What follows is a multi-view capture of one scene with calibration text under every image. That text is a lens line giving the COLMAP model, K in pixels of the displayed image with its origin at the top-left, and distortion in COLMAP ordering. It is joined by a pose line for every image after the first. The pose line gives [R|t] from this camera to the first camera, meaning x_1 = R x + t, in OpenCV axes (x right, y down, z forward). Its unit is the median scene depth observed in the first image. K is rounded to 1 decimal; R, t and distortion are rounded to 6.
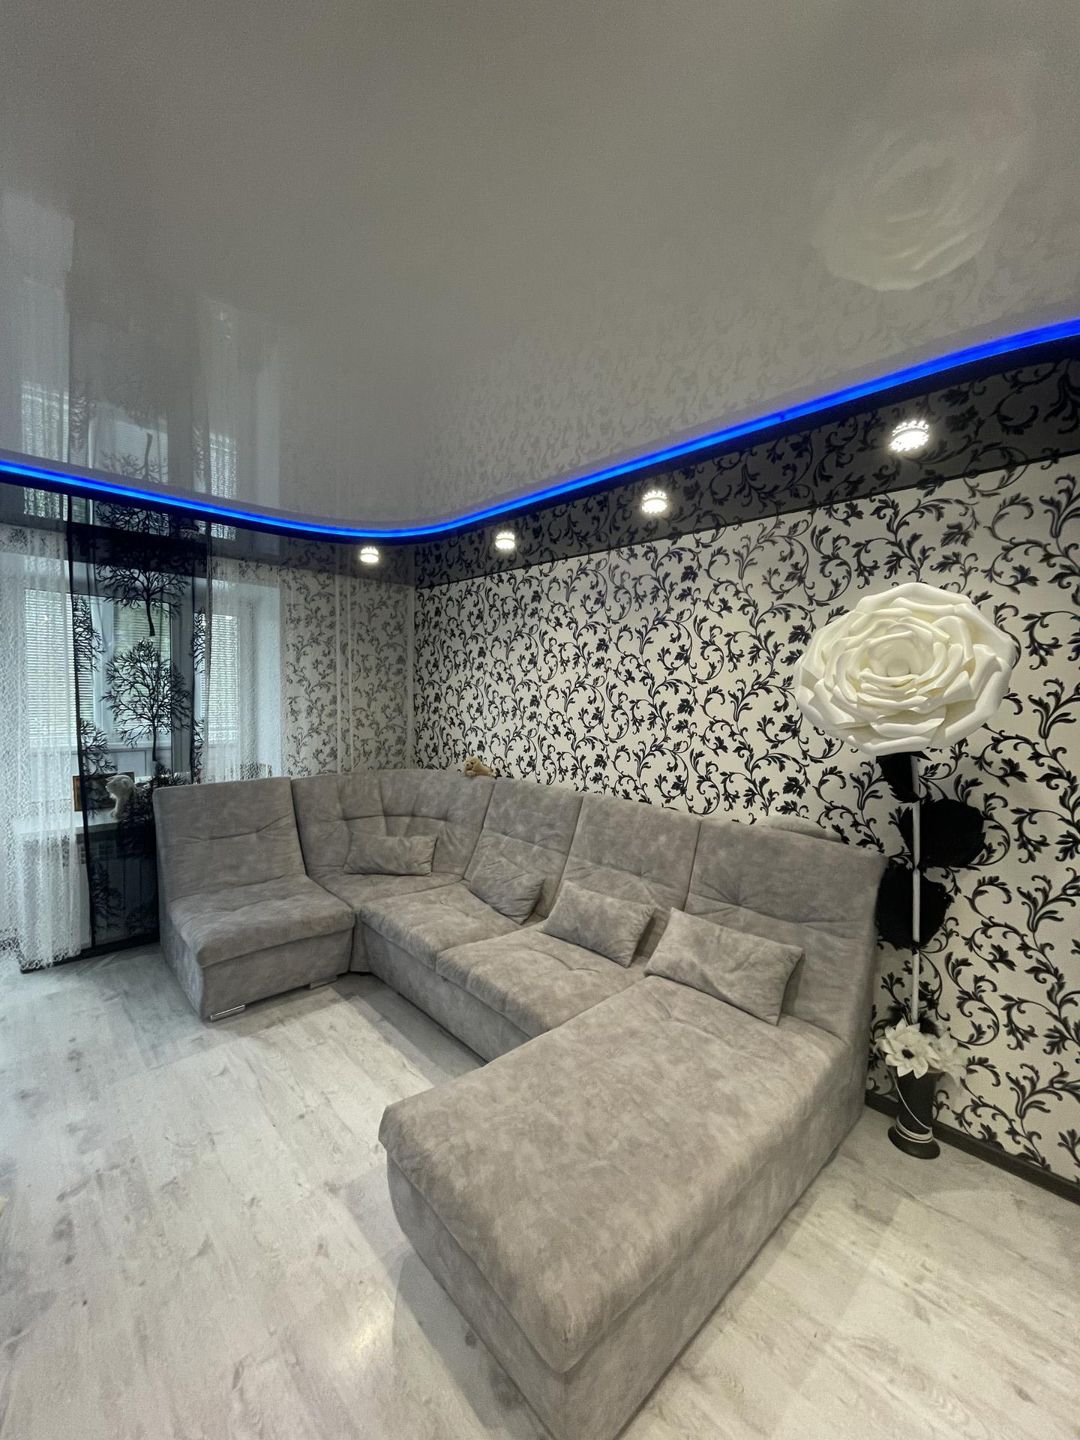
lens RADIAL K [[580.4, 0, 546.8], [0, 580.4, 716.8], [0, 0, 1]] dist [-0.003361, -0.000087]
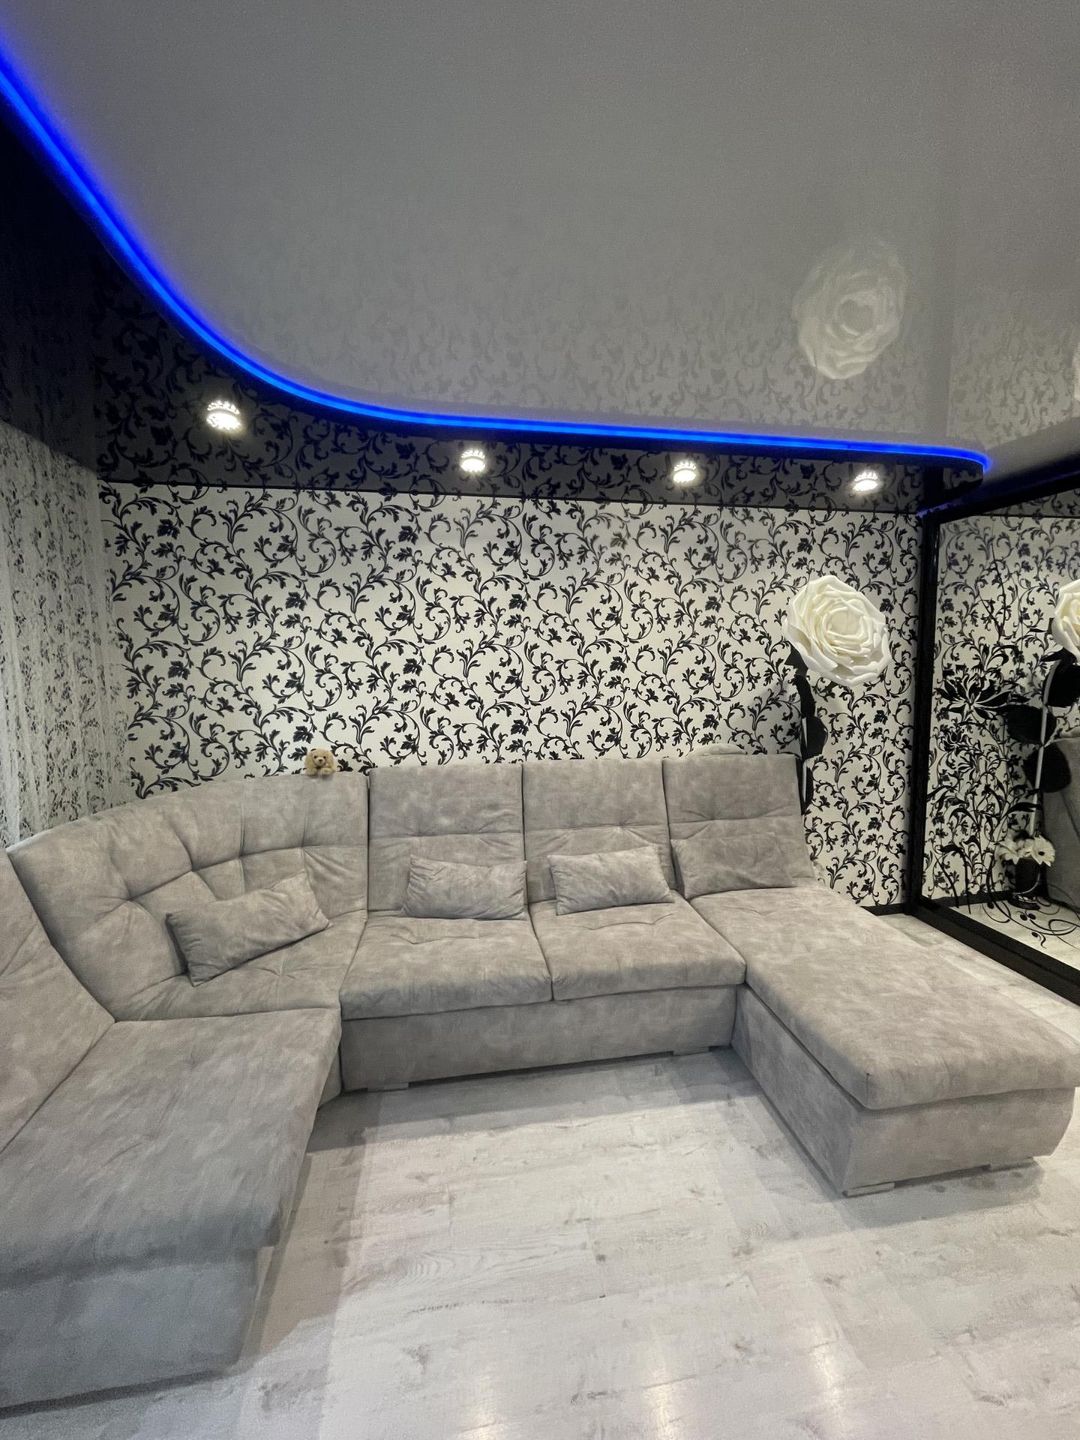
lens RADIAL K [[580.4, 0, 538.9], [0, 580.4, 716.2], [0, 0, 1]] dist [-0.003361, -0.000087]
pose [[0.560238, -0.100556, 0.822205, -0.745823], [0.056602, 0.994931, 0.083113, -0.018985], [-0.826395, -0.000024, 0.563090, 0.510408]]
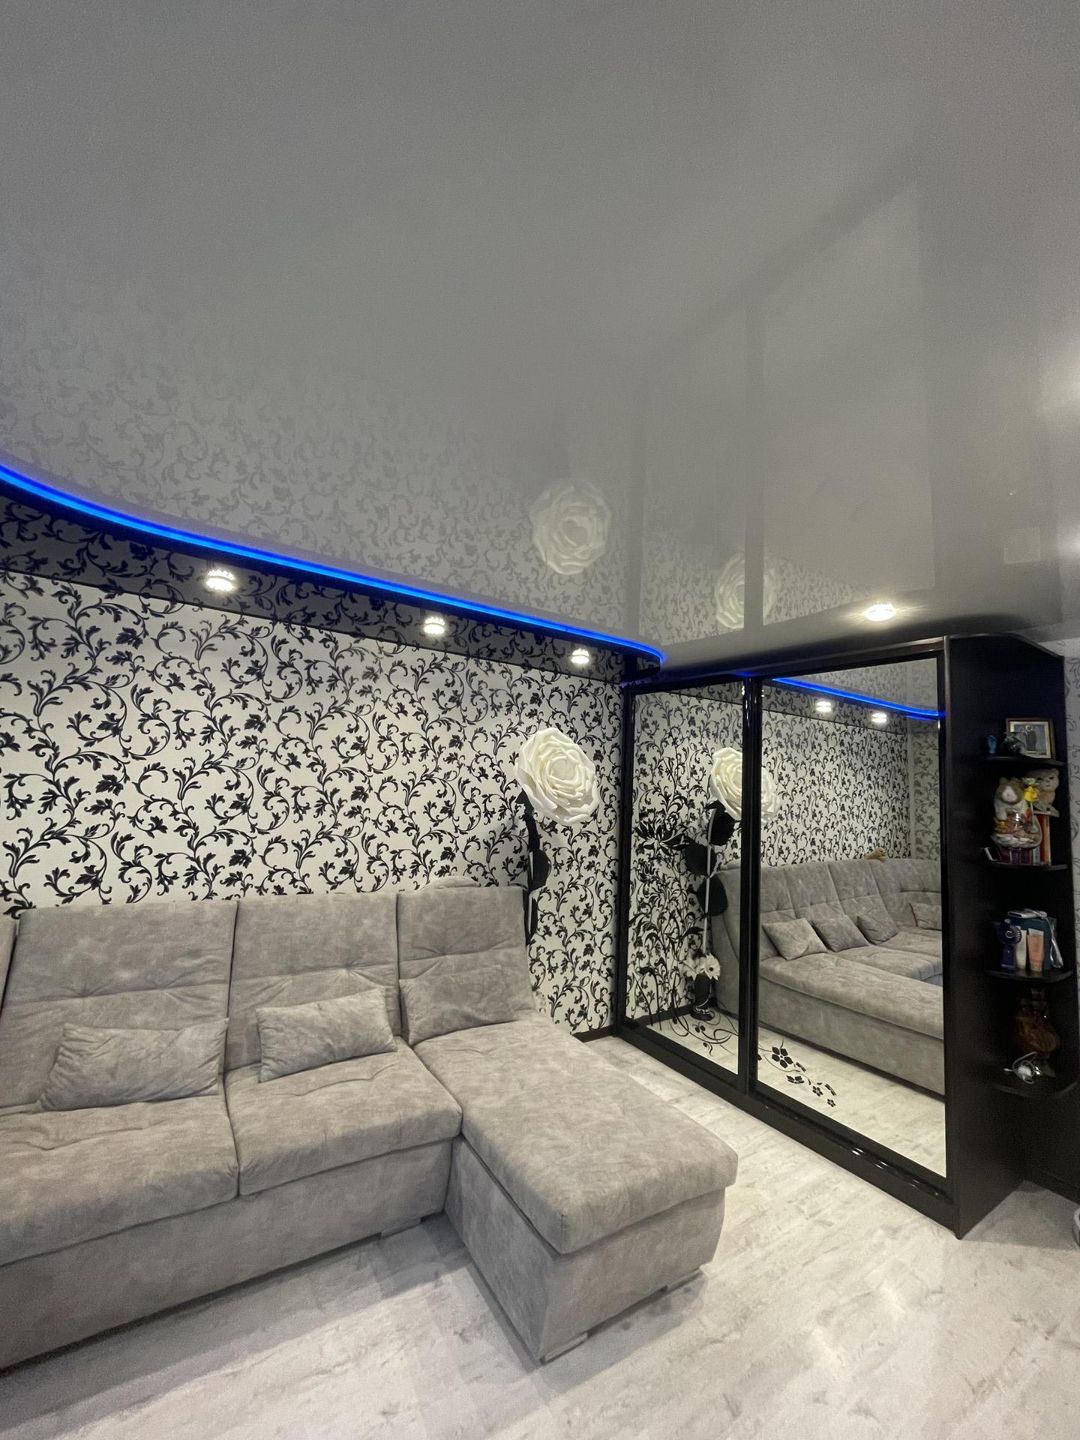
lens RADIAL K [[580.4, 0, 539.1], [0, 580.4, 717.6], [0, 0, 1]] dist [-0.003361, -0.000087]
pose [[0.182277, 0.107941, 0.977304, -0.768381], [-0.007367, 0.994078, -0.108419, -0.043440], [-0.983220, 0.012562, 0.181992, 0.473742]]
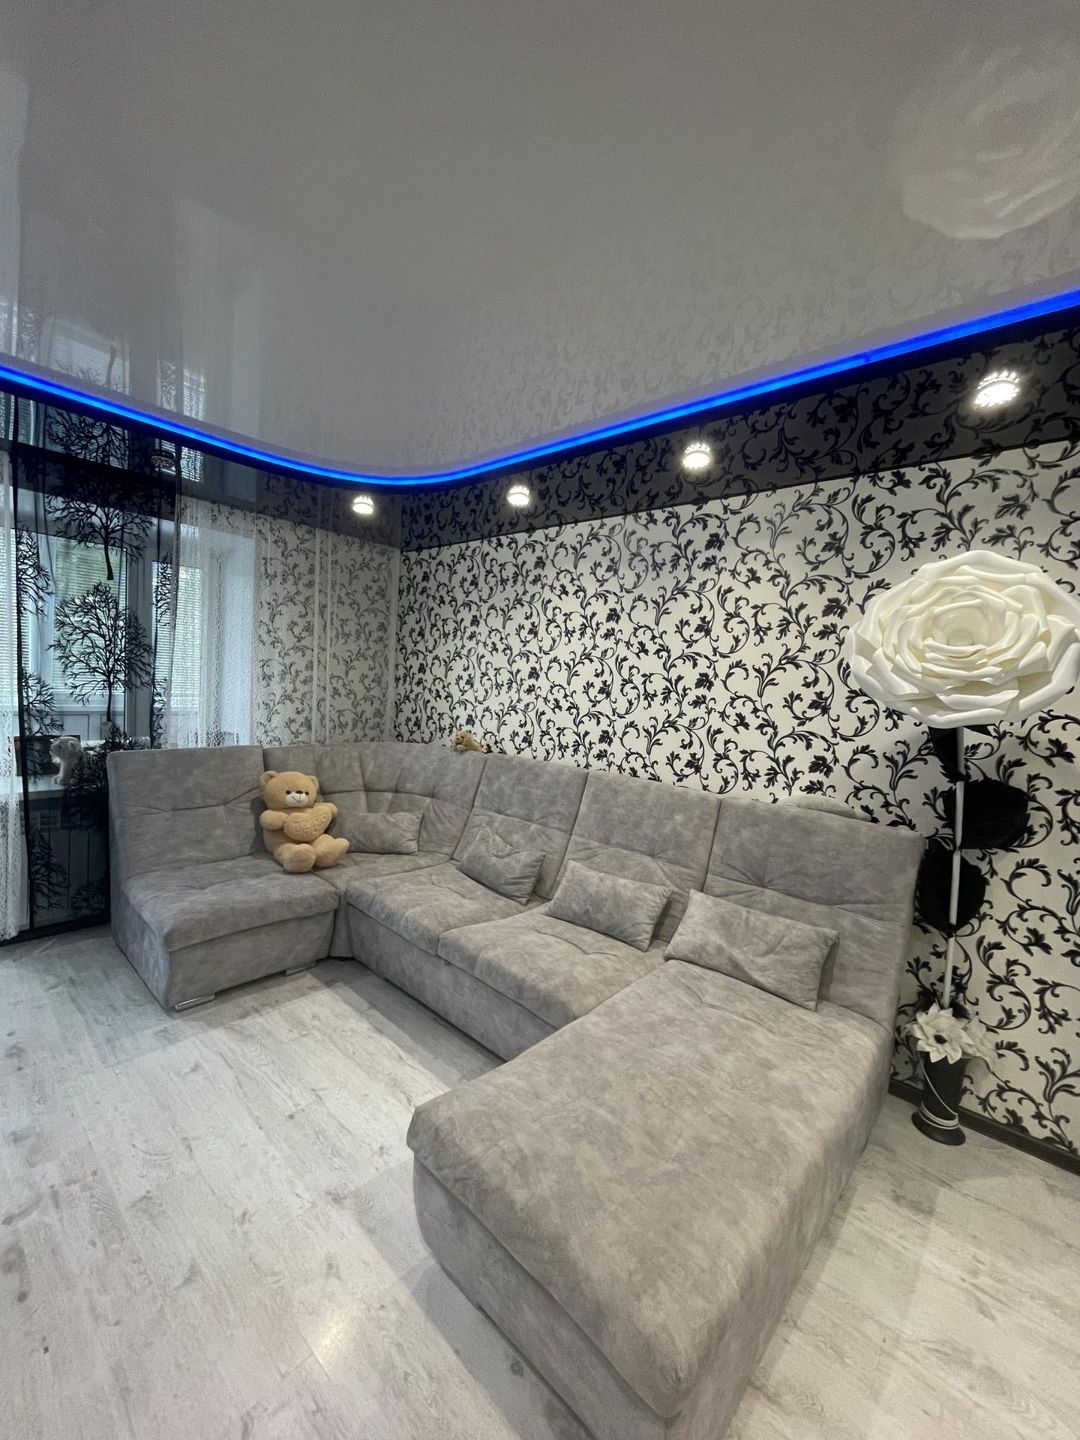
lens RADIAL K [[580.4, 0, 546.5], [0, 580.4, 716.2], [0, 0, 1]] dist [-0.003361, -0.000087]
pose [[0.995812, 0.034636, 0.084613, -0.098464], [-0.036106, 0.999221, 0.015906, 0.034250], [-0.083997, -0.018894, 0.996287, 0.068709]]
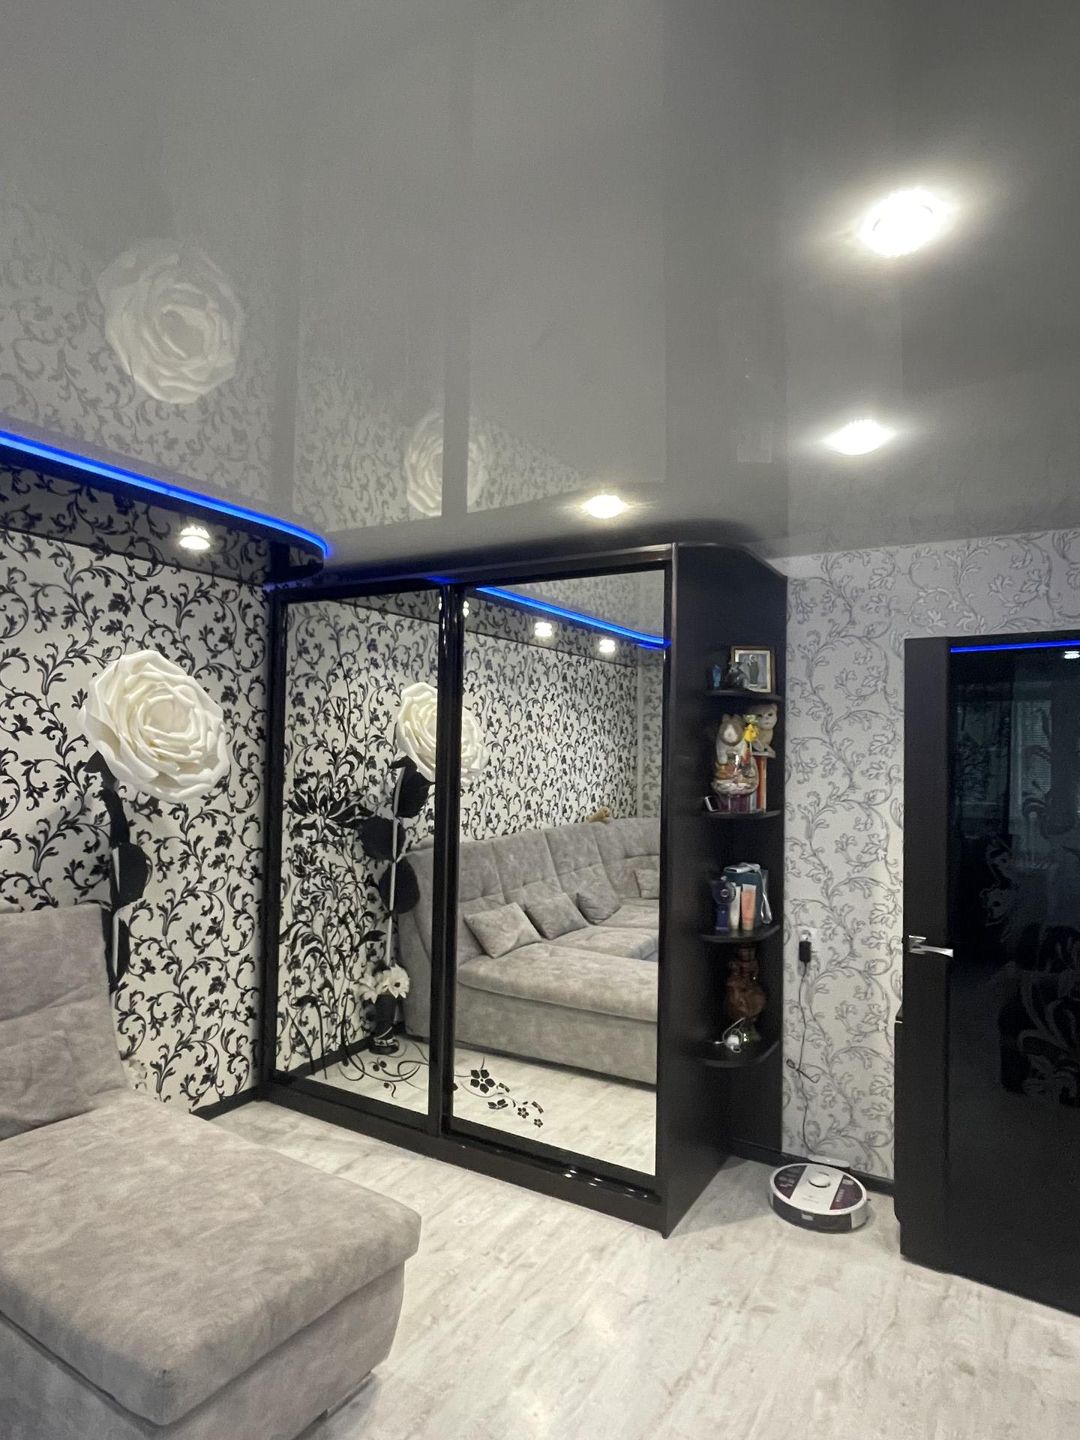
lens RADIAL K [[834.1, 0, 537.2], [0, 834.1, 716.5], [0, 0, 1]] dist [-0.005836, -0.000043]
pose [[-0.254521, 0.023166, 0.966790, -0.757959], [0.021469, 0.999602, -0.018300, -0.036196], [-0.966829, 0.016098, -0.254917, 0.454809]]
